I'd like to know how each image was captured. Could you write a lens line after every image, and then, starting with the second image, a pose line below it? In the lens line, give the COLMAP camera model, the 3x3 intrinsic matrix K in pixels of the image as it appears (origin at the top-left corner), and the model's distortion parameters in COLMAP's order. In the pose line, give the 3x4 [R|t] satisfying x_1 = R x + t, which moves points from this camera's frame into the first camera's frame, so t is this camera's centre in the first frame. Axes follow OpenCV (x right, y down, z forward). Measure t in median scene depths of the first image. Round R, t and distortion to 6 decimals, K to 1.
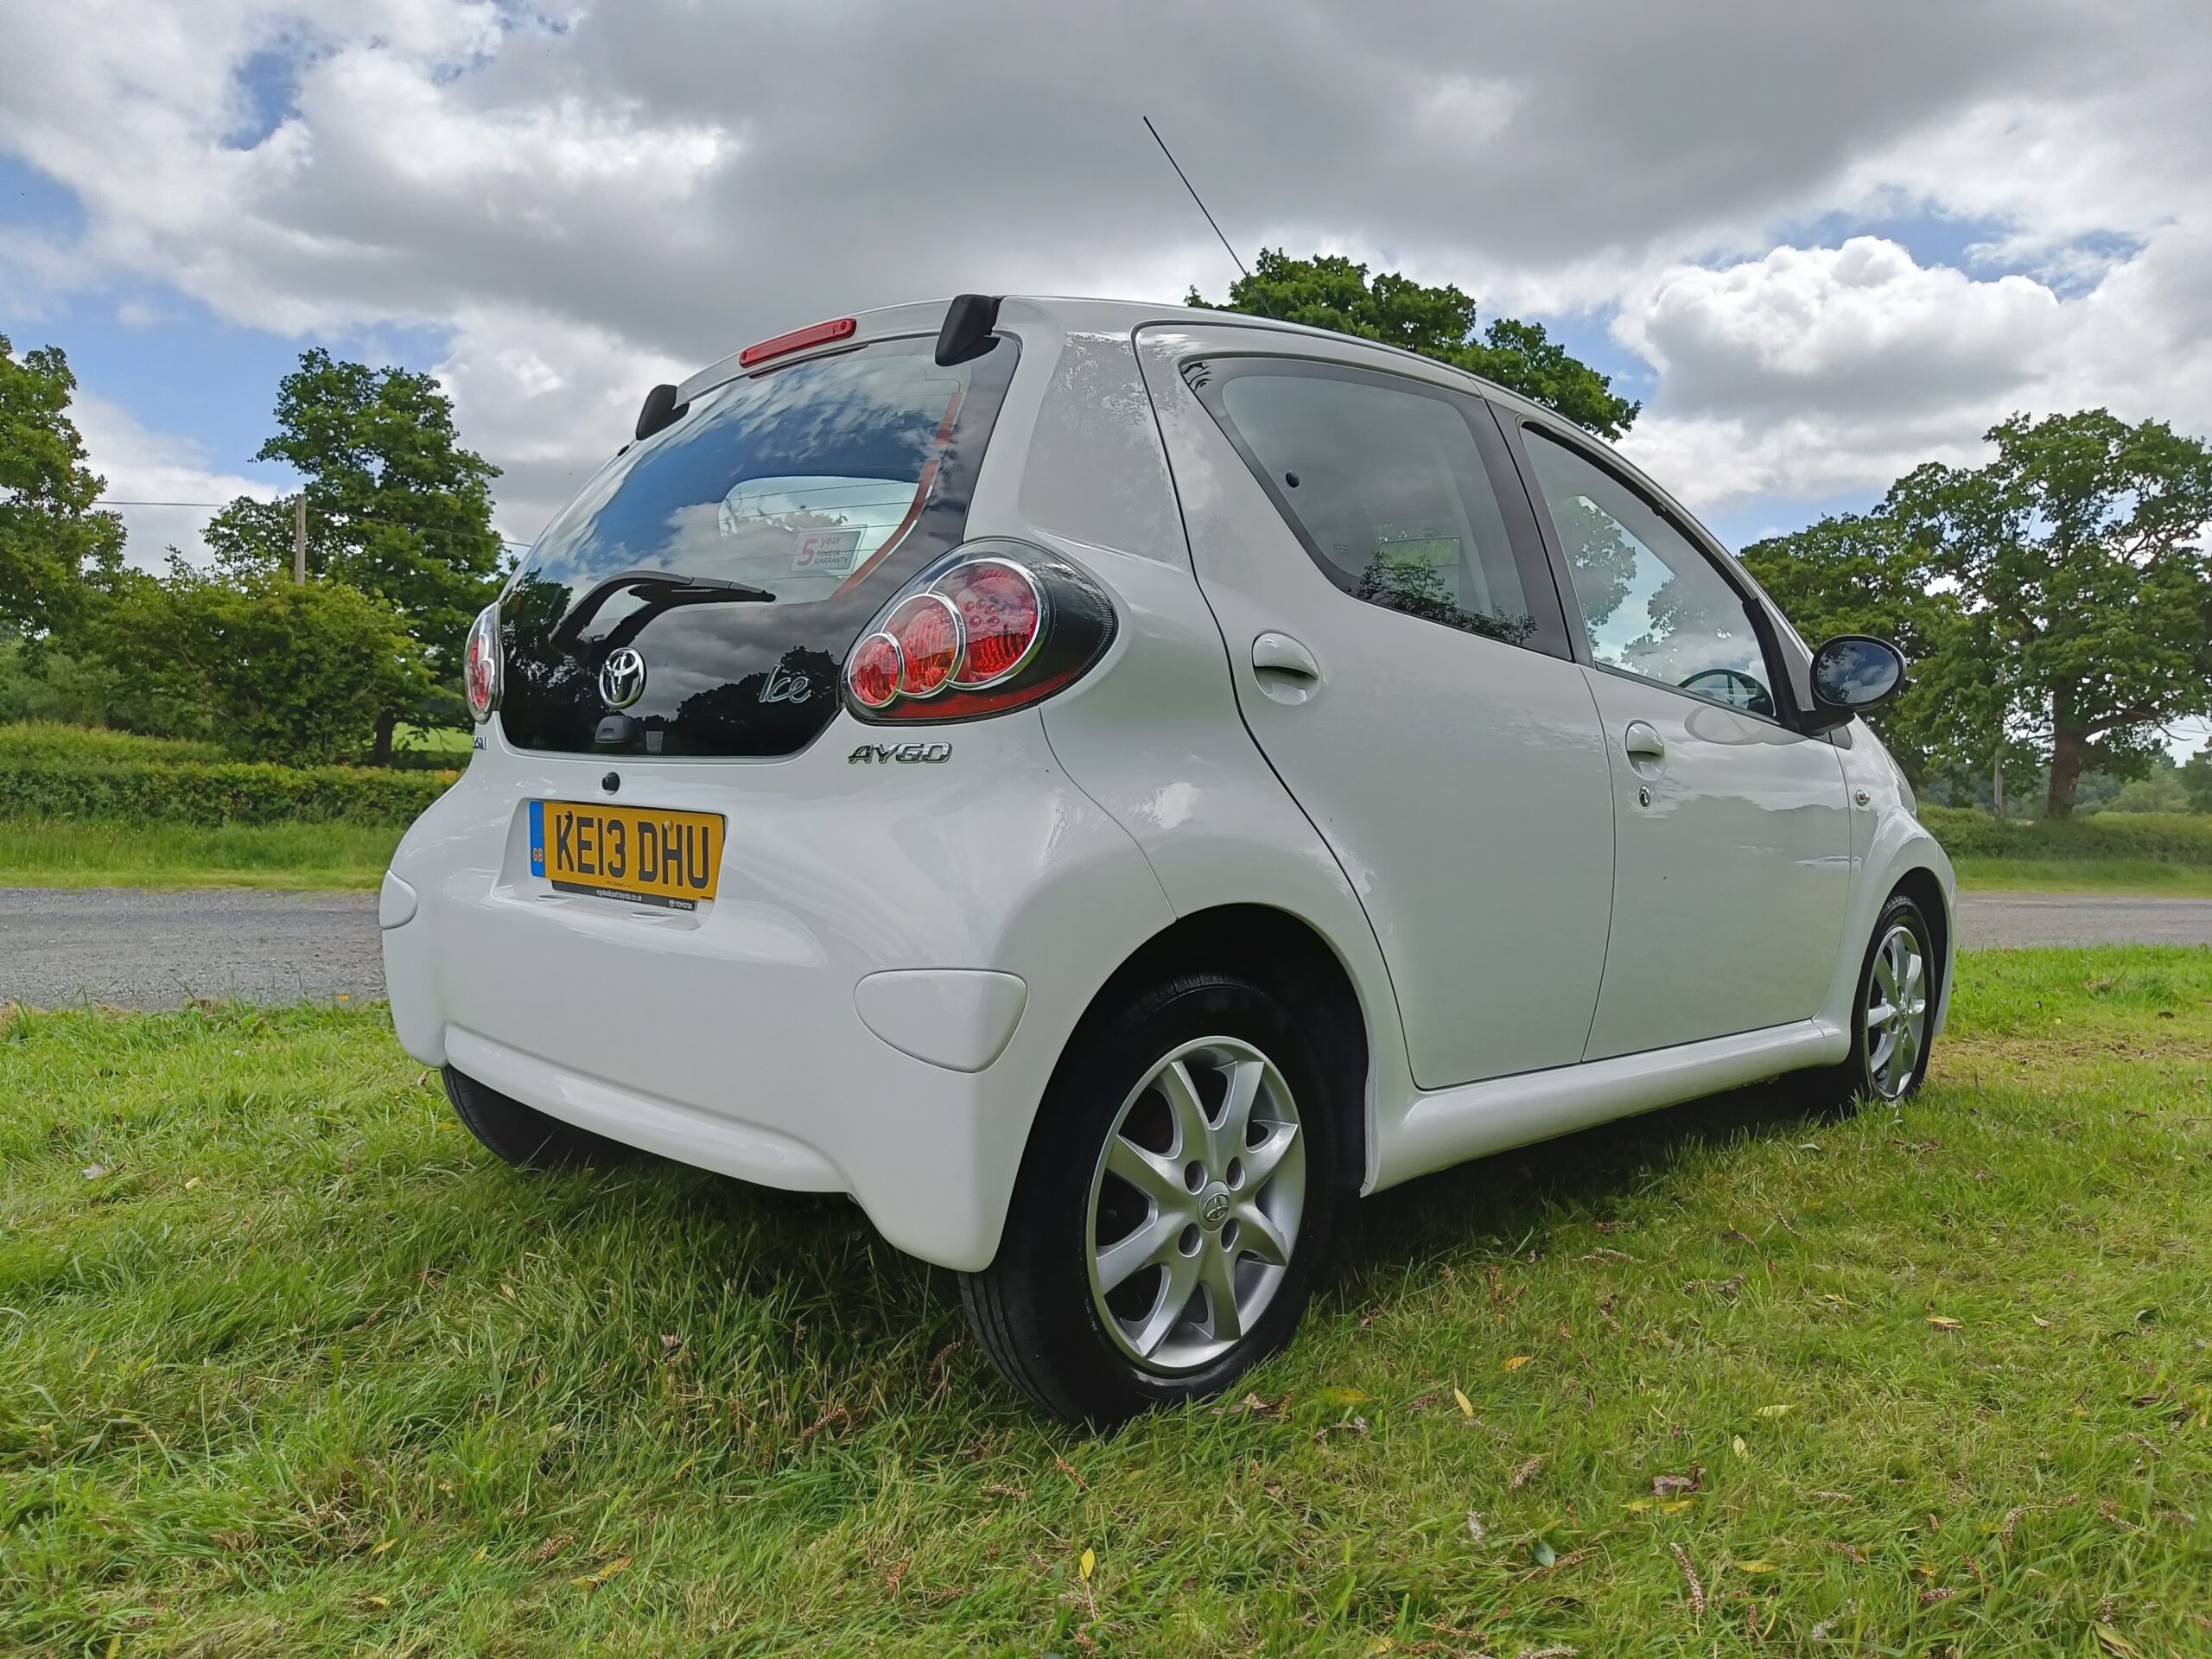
lens RADIAL K [[1559.8, 0, 1106.0], [0, 1559.8, 829.5], [0, 0, 1]] dist [0.046115, -0.148052]
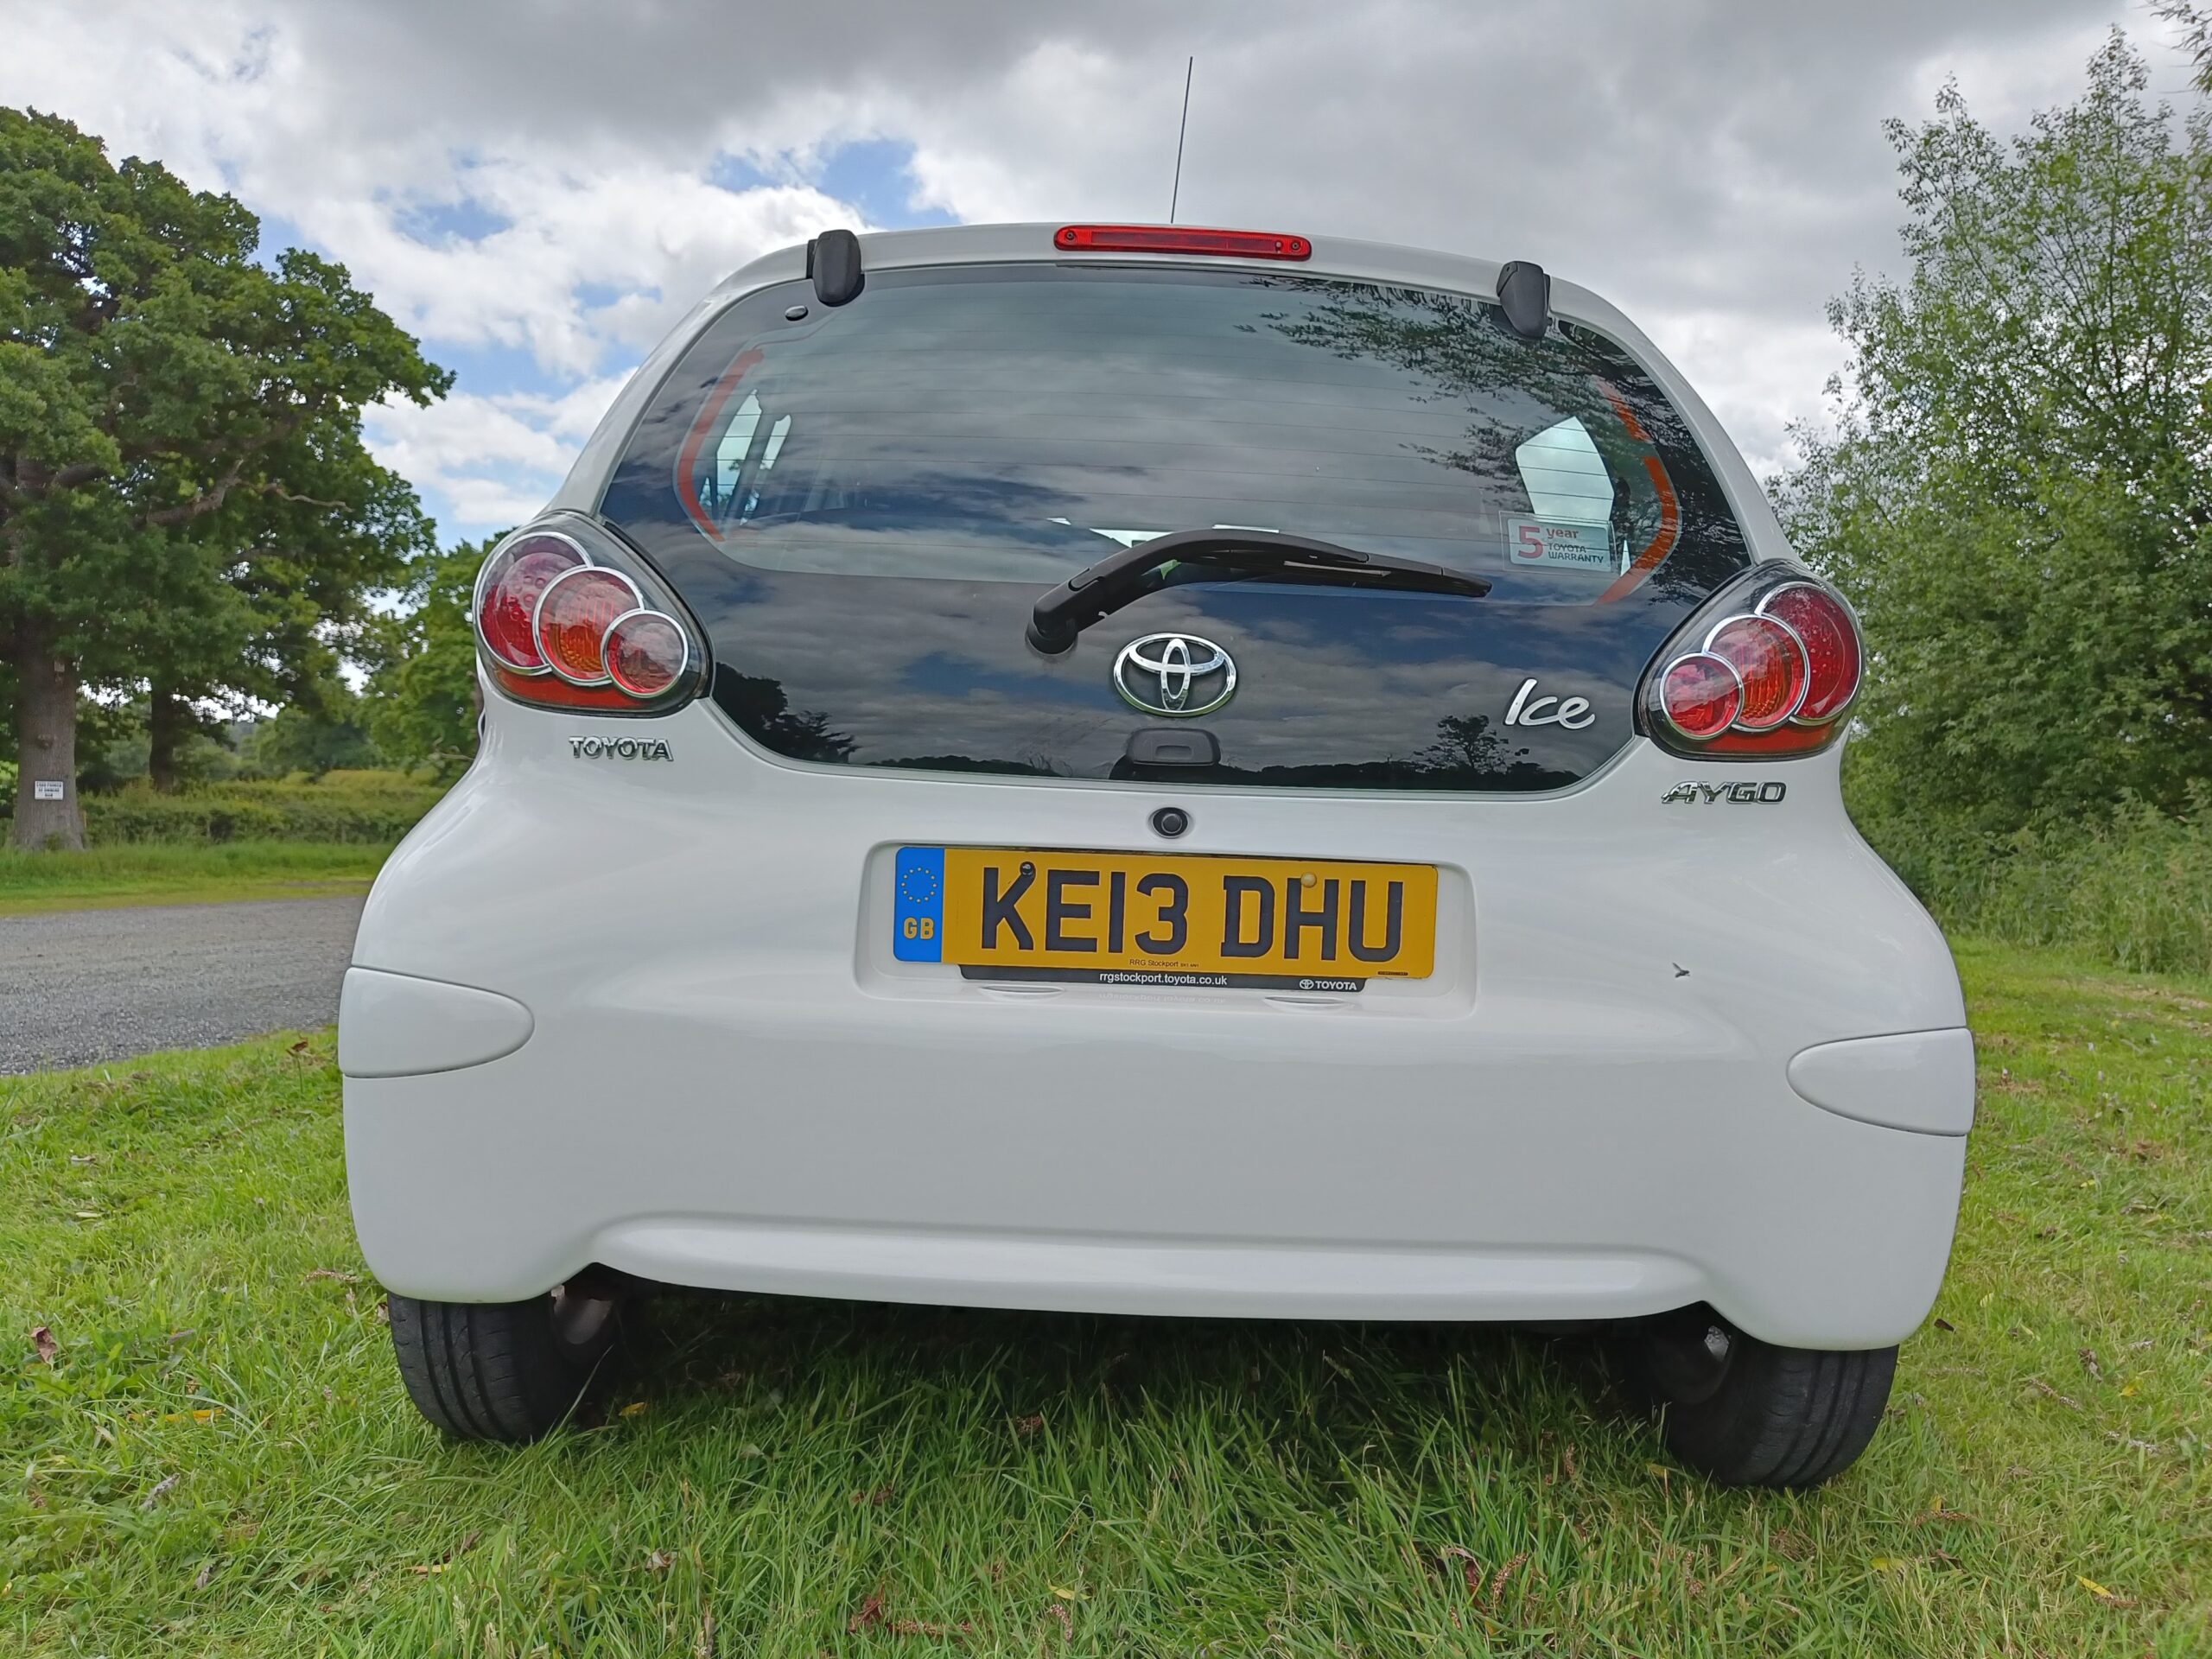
lens RADIAL K [[1553.1, 0, 1055.8], [0, 1553.1, 835.1], [0, 0, 1]] dist [0.004599, 0.000561]
pose [[0.688445, -0.021599, 0.724966, -0.847054], [0.008567, 0.999729, 0.021650, -0.038789], [-0.725238, -0.008693, 0.688444, 0.544545]]
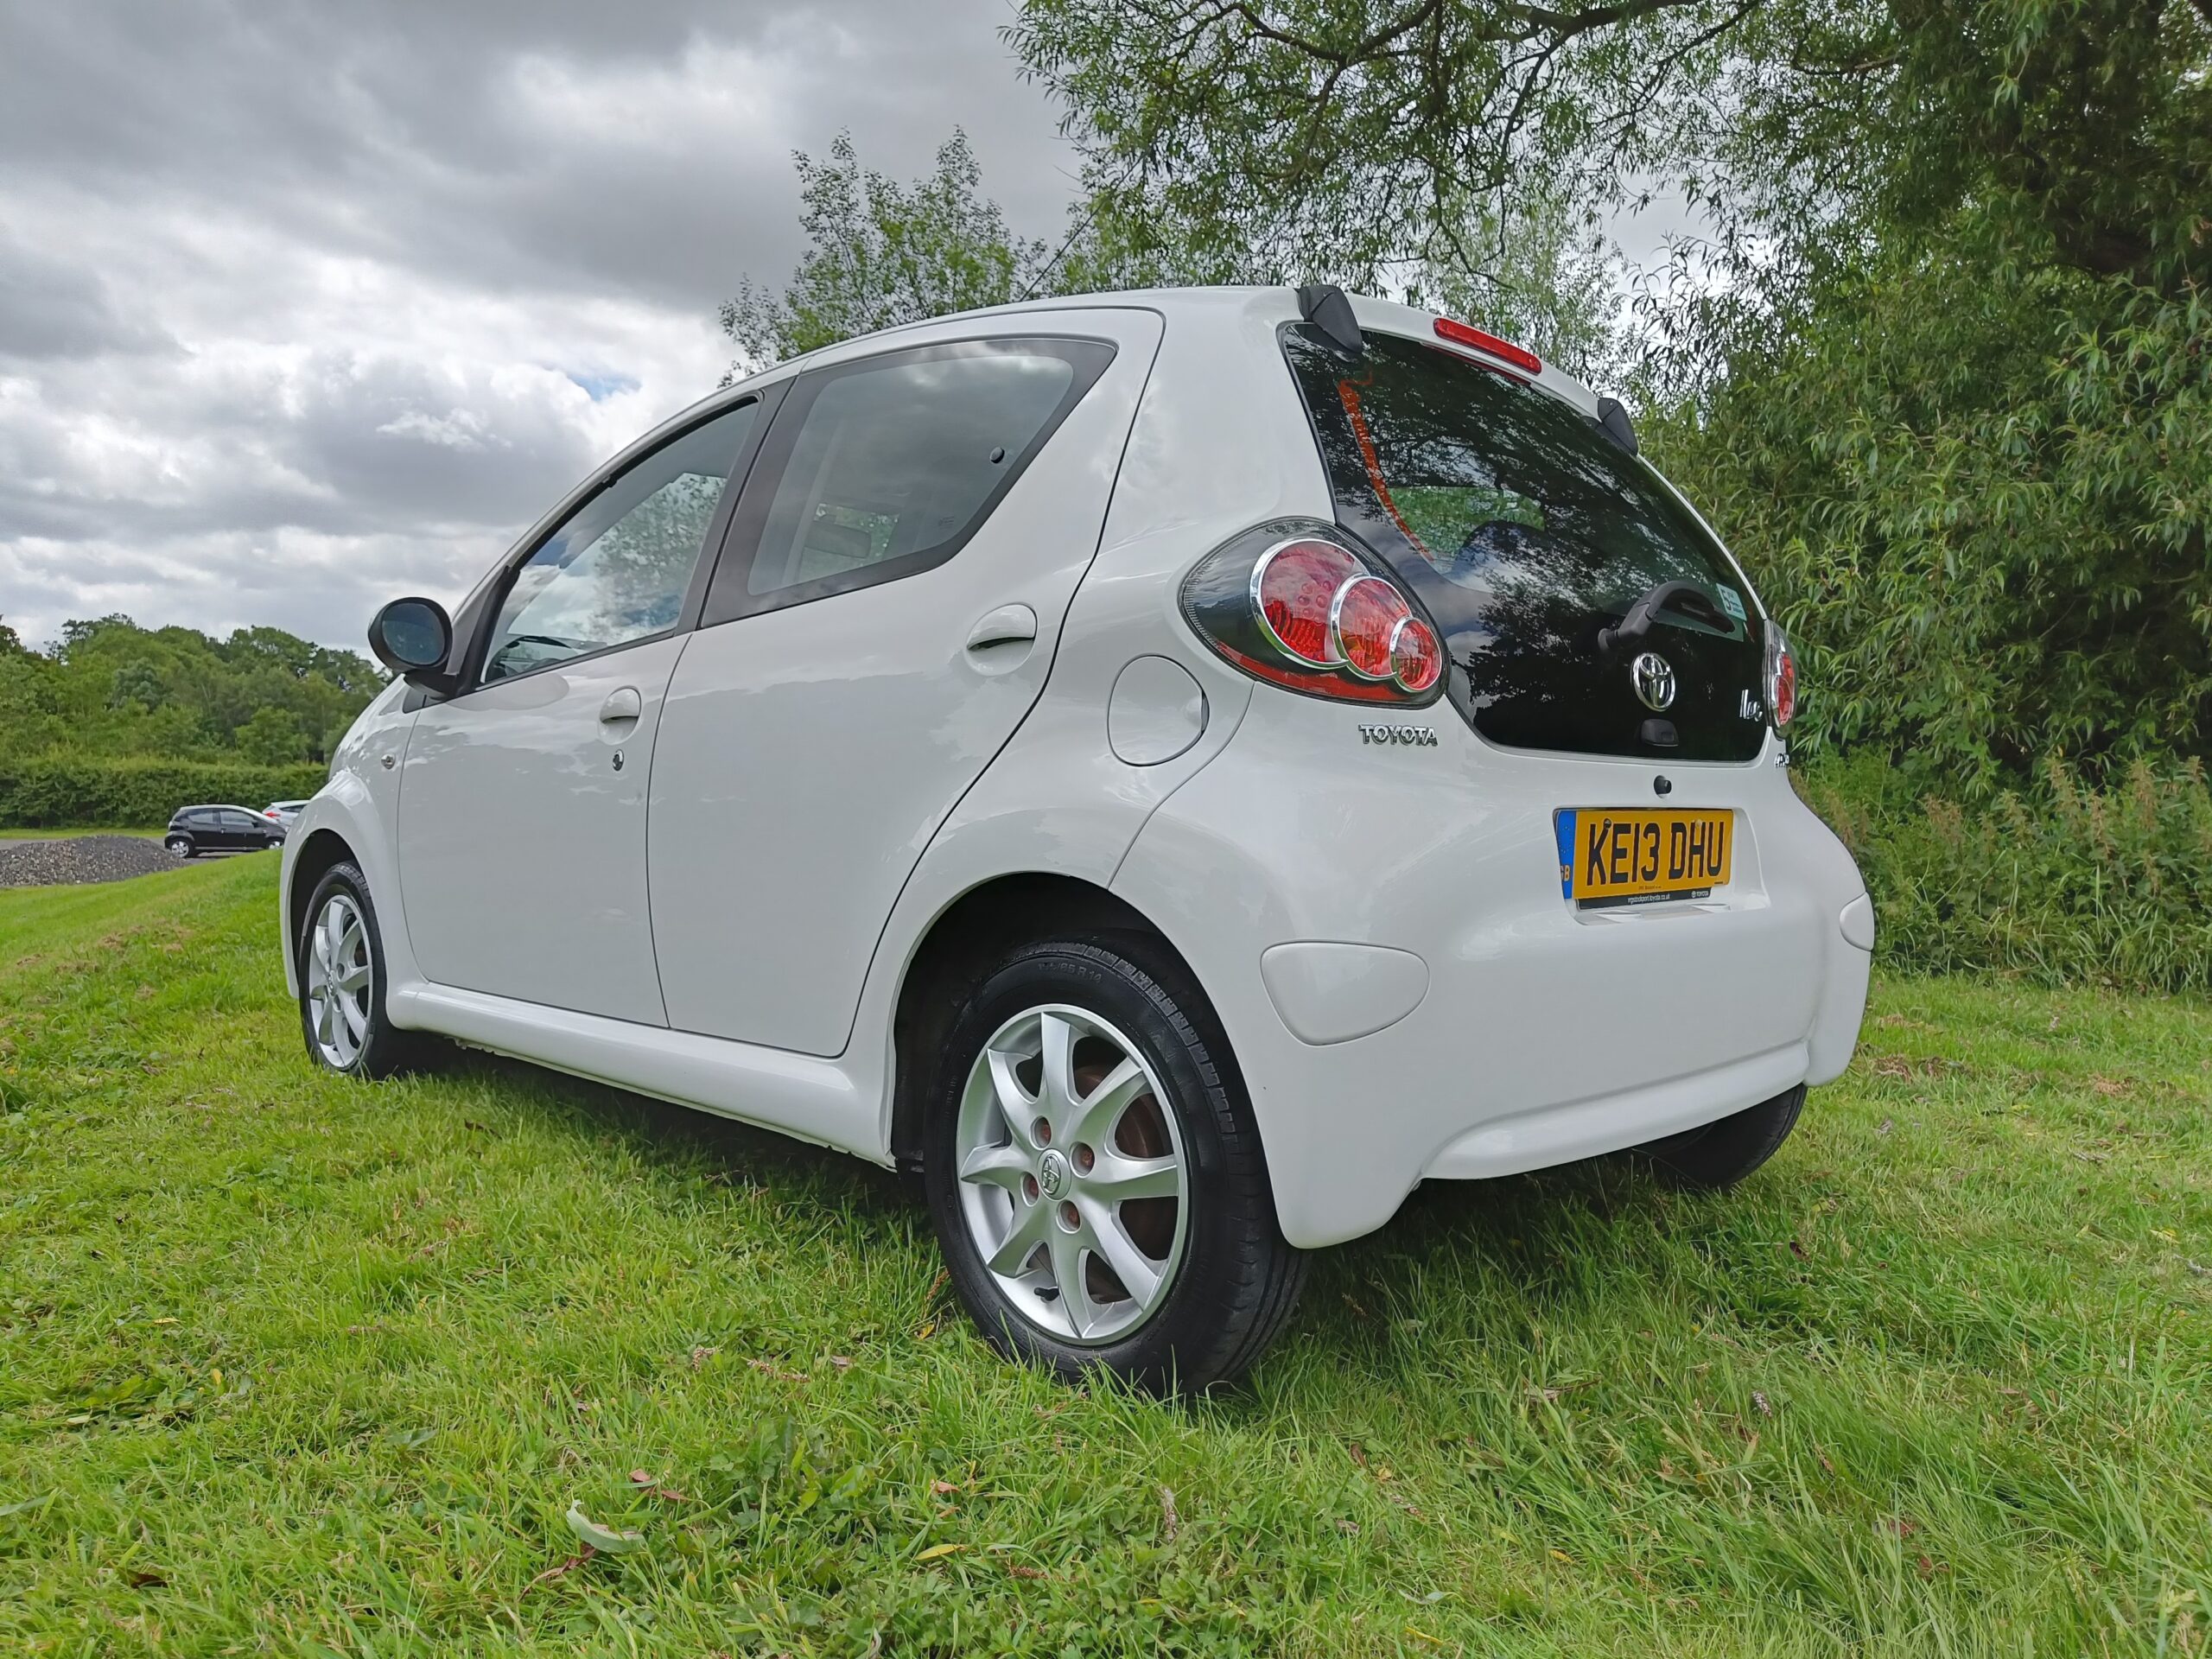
lens RADIAL K [[1553.1, 0, 1055.8], [0, 1553.1, 835.1], [0, 0, 1]] dist [0.004599, 0.000561]
pose [[0.029180, -0.059553, 0.997799, -1.294507], [0.024998, 0.997955, 0.058831, -0.065278], [-0.999262, 0.023227, 0.030609, 1.333042]]
